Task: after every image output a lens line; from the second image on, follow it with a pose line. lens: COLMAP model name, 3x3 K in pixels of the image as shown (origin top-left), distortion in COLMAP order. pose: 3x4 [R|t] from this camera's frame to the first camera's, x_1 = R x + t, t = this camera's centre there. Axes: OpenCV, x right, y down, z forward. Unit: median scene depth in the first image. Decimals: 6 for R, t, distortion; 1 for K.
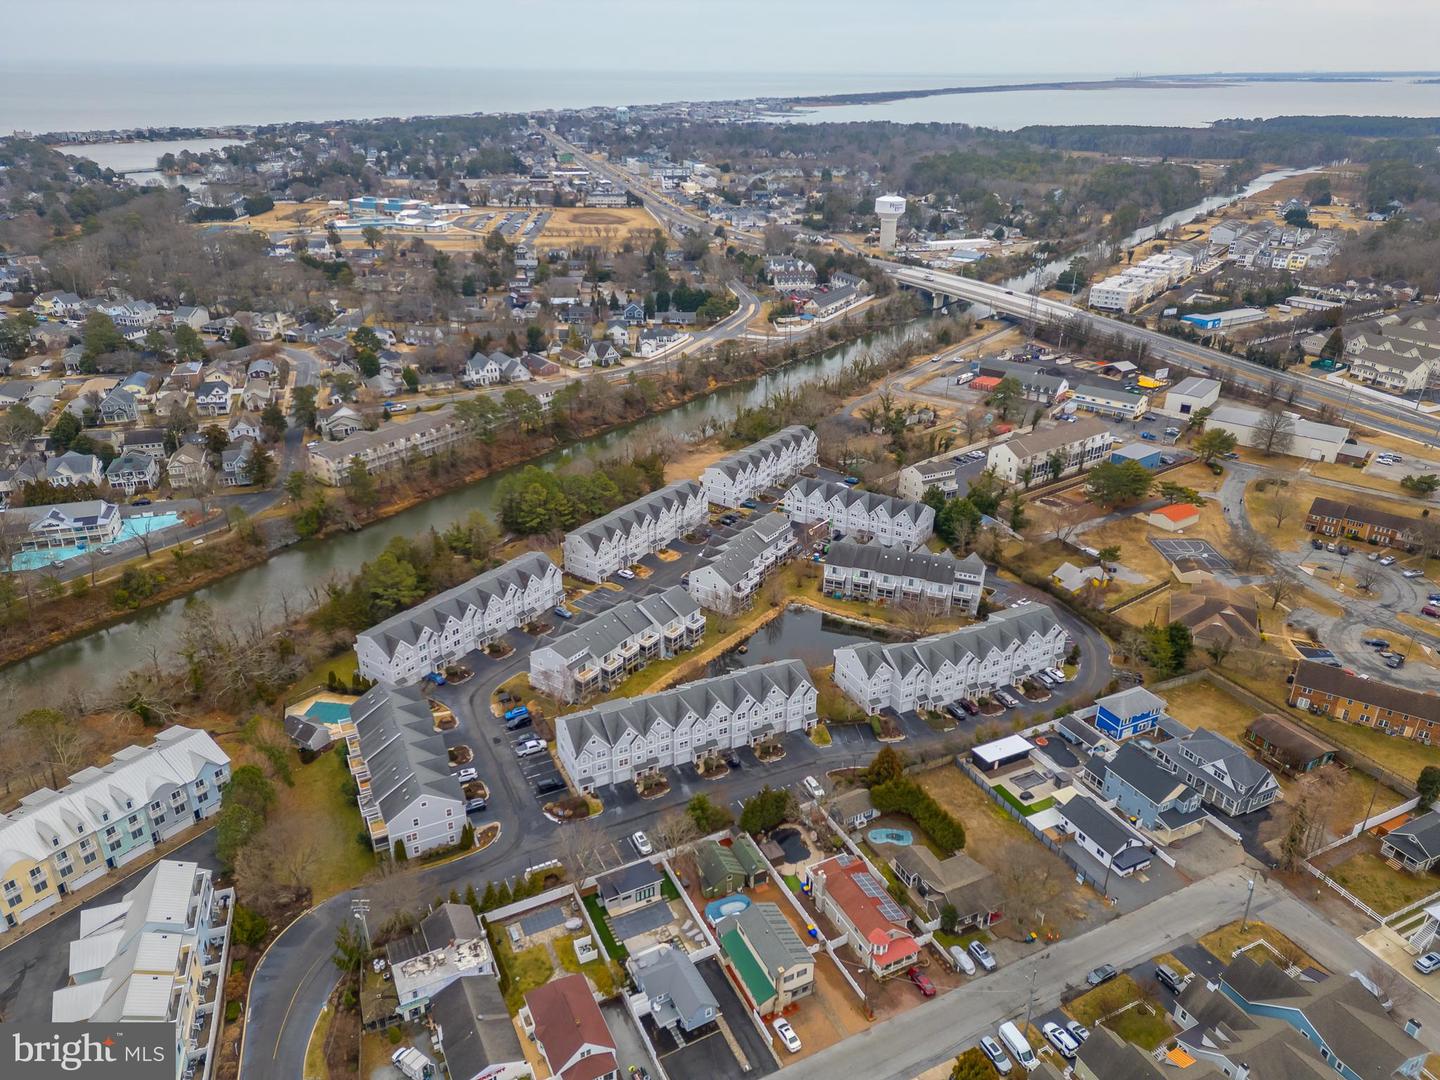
lens RADIAL K [[992.6, 0, 718.0], [0, 992.6, 539.8], [0, 0, 1]] dist [0.104286, -0.105726]
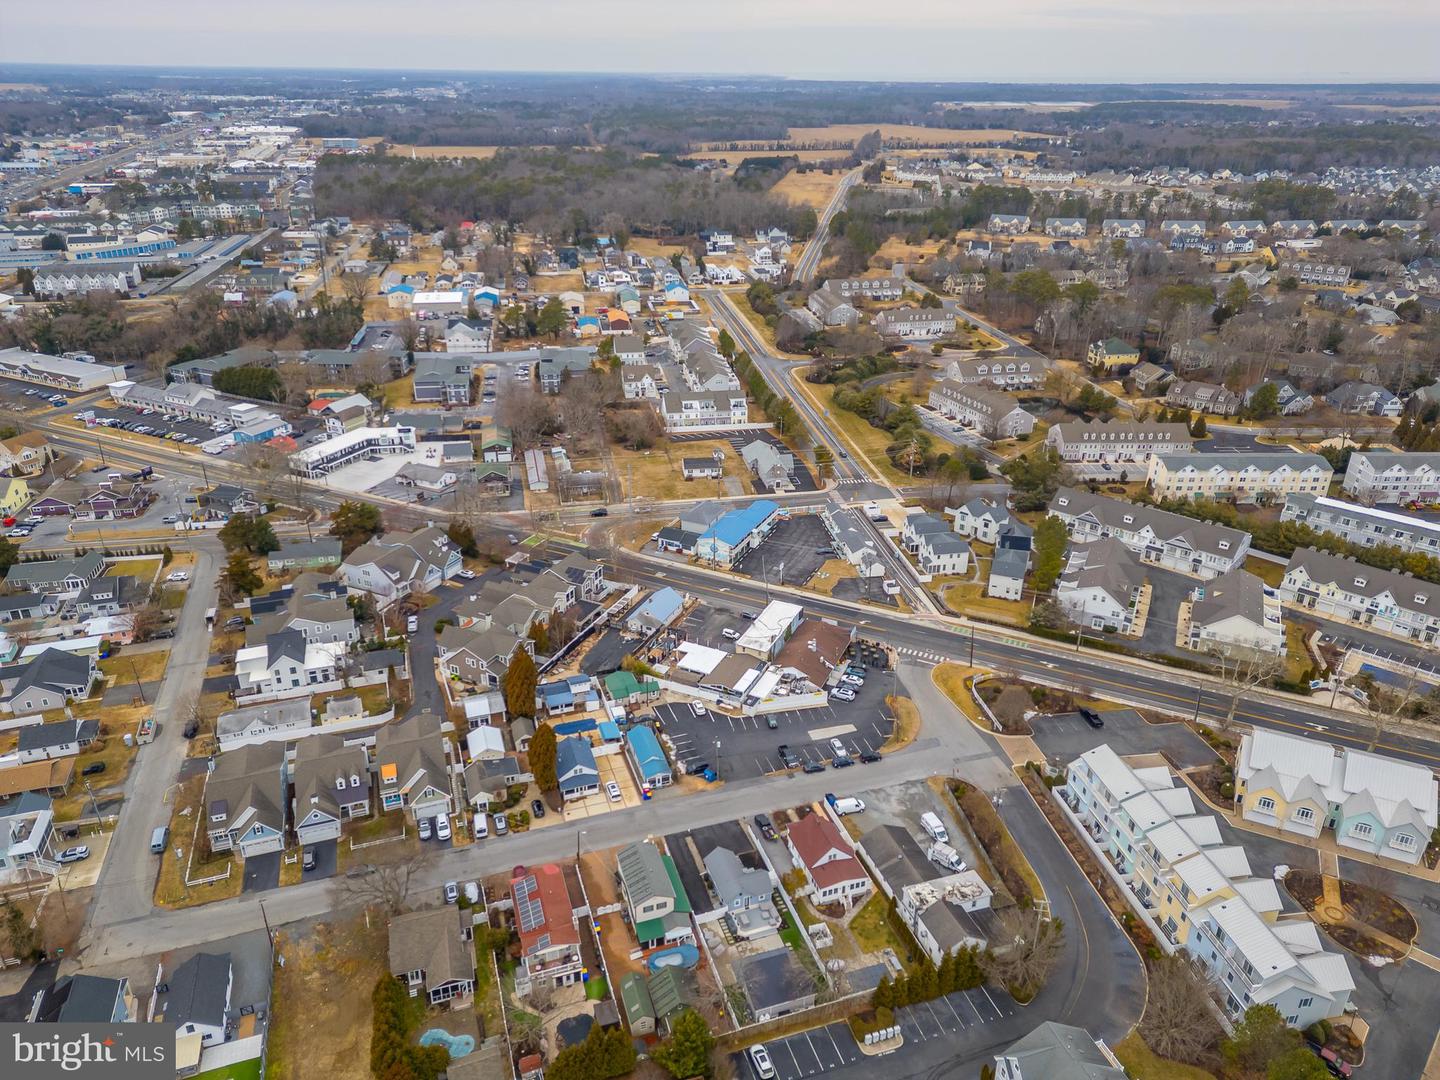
lens RADIAL K [[992.6, 0, 718.0], [0, 992.6, 539.8], [0, 0, 1]] dist [0.104286, -0.105726]
pose [[-0.990549, -0.069795, 0.118074, -0.080271], [0.046388, 0.639649, 0.767266, -0.426110], [-0.129077, 0.765492, -0.630366, 0.898729]]
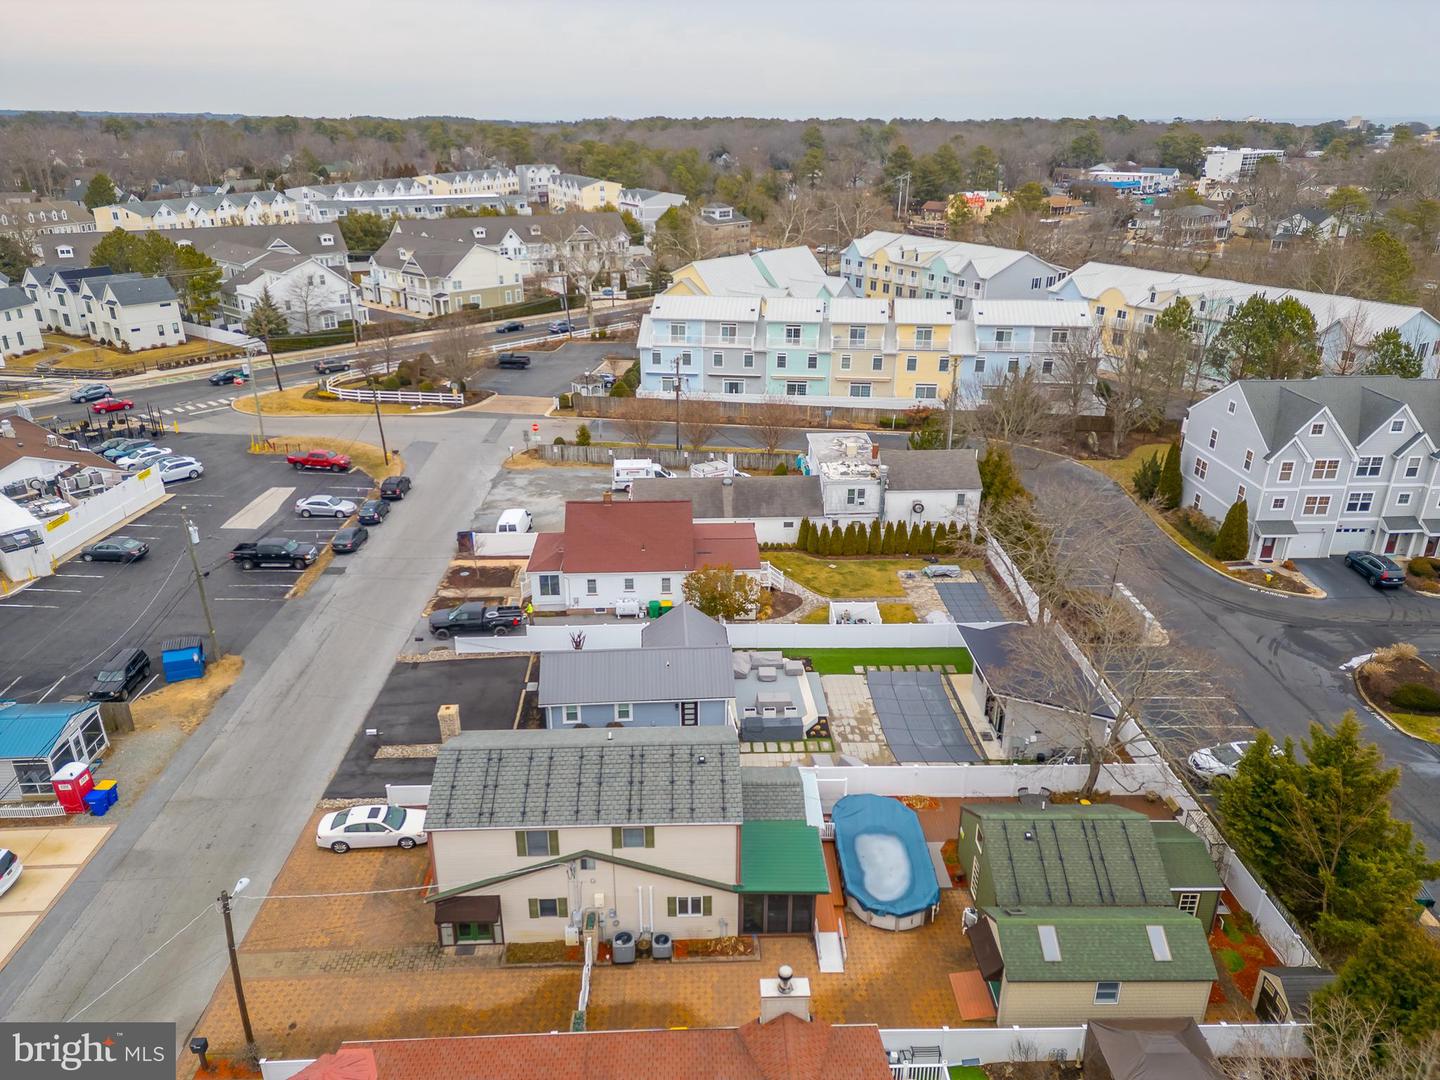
lens RADIAL K [[992.6, 0, 718.0], [0, 992.6, 539.8], [0, 0, 1]] dist [0.104286, -0.105726]
pose [[-0.414099, 0.343700, -0.842848, 0.166338], [-0.393737, 0.767219, 0.506306, 0.120514], [0.820666, 0.541522, -0.182377, 0.672833]]
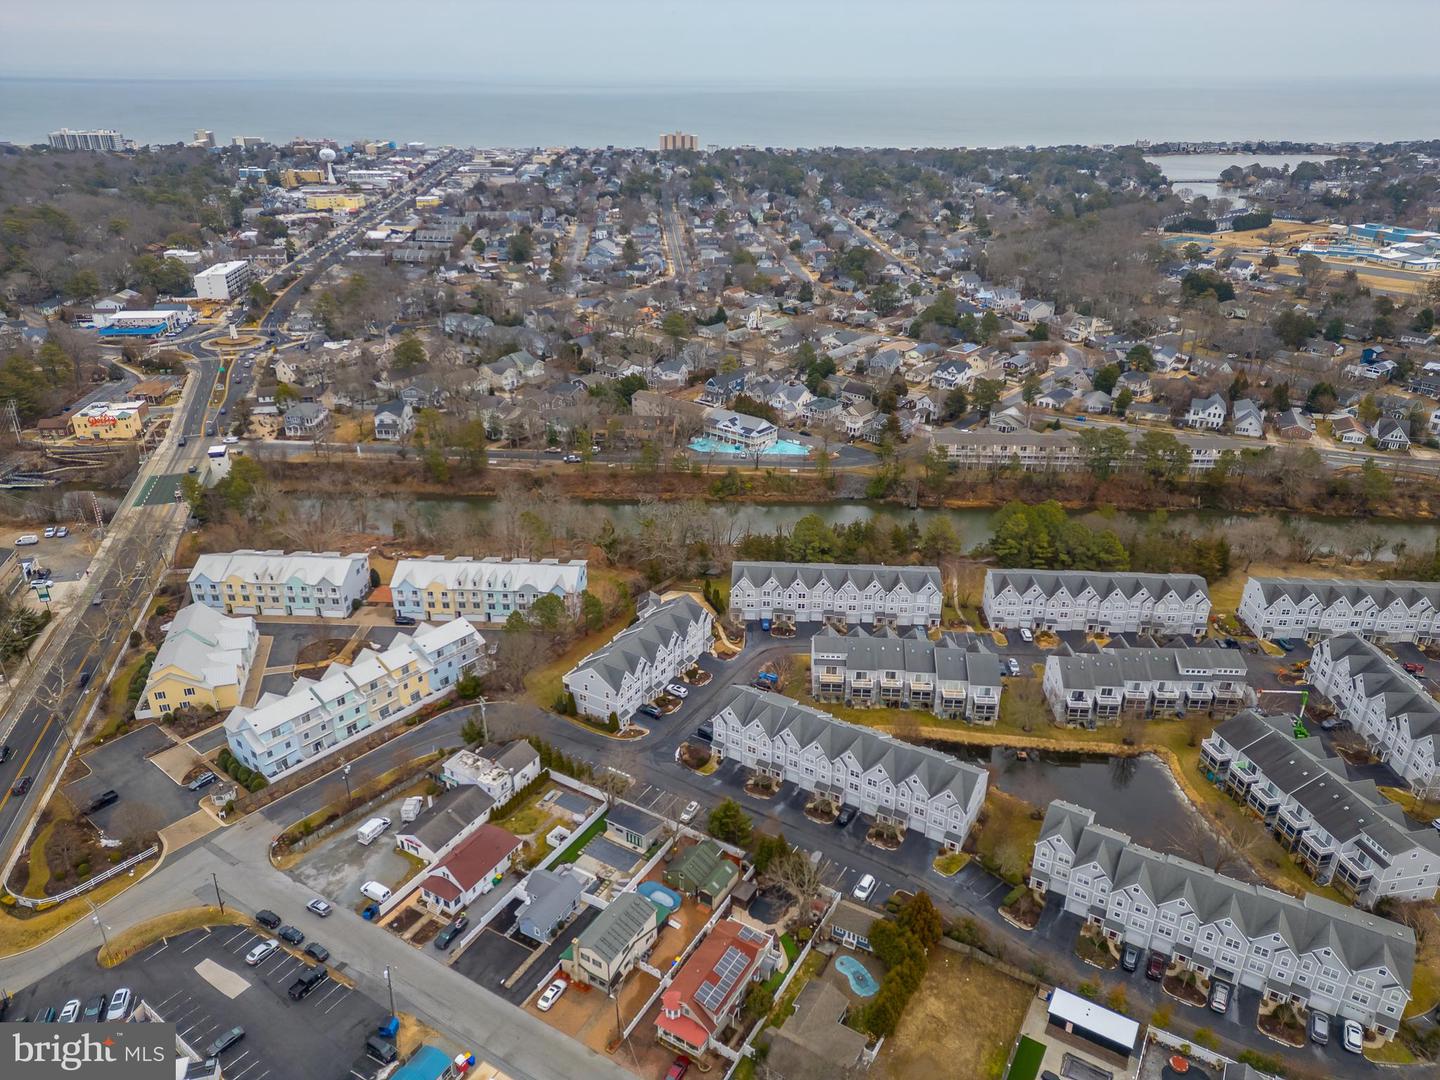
lens RADIAL K [[992.6, 0, 718.0], [0, 992.6, 539.8], [0, 0, 1]] dist [0.104286, -0.105726]
pose [[0.539990, 0.350204, -0.765354, 0.486268], [-0.359416, 0.918194, 0.166556, -0.109774], [0.761072, 0.185142, 0.621685, 0.239099]]
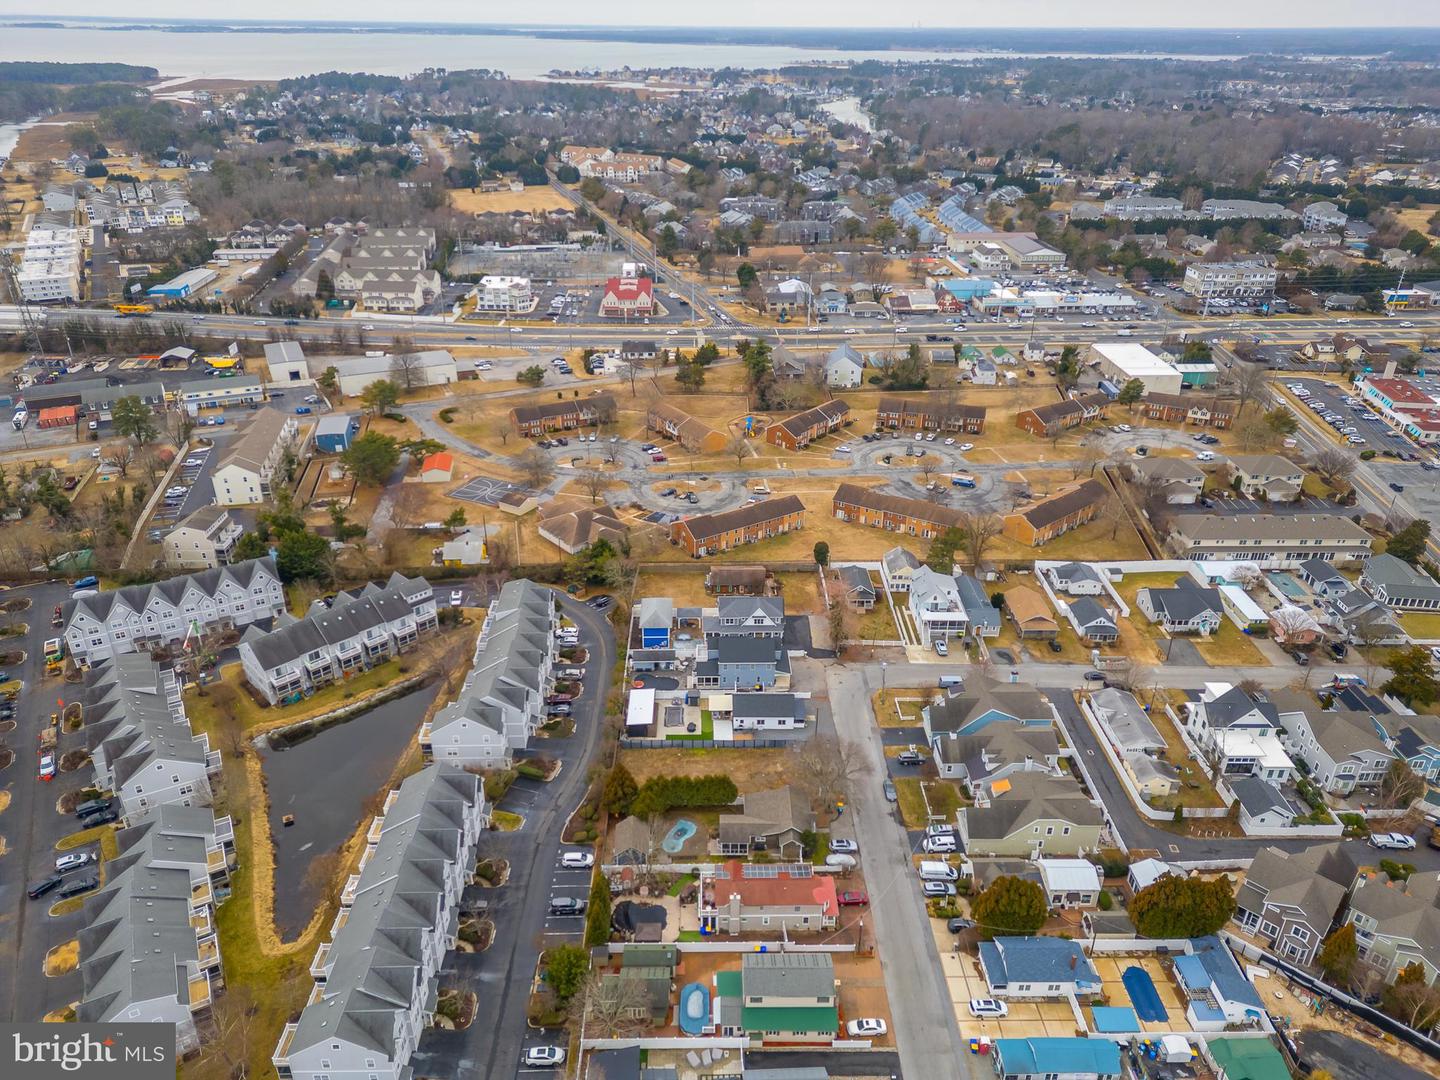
lens RADIAL K [[992.6, 0, 718.0], [0, 992.6, 539.8], [0, 0, 1]] dist [0.104286, -0.105726]
pose [[0.430224, -0.416796, 0.800743, -0.356482], [0.380909, 0.888014, 0.257566, -0.146701], [-0.818423, 0.194199, 0.540806, 0.301343]]
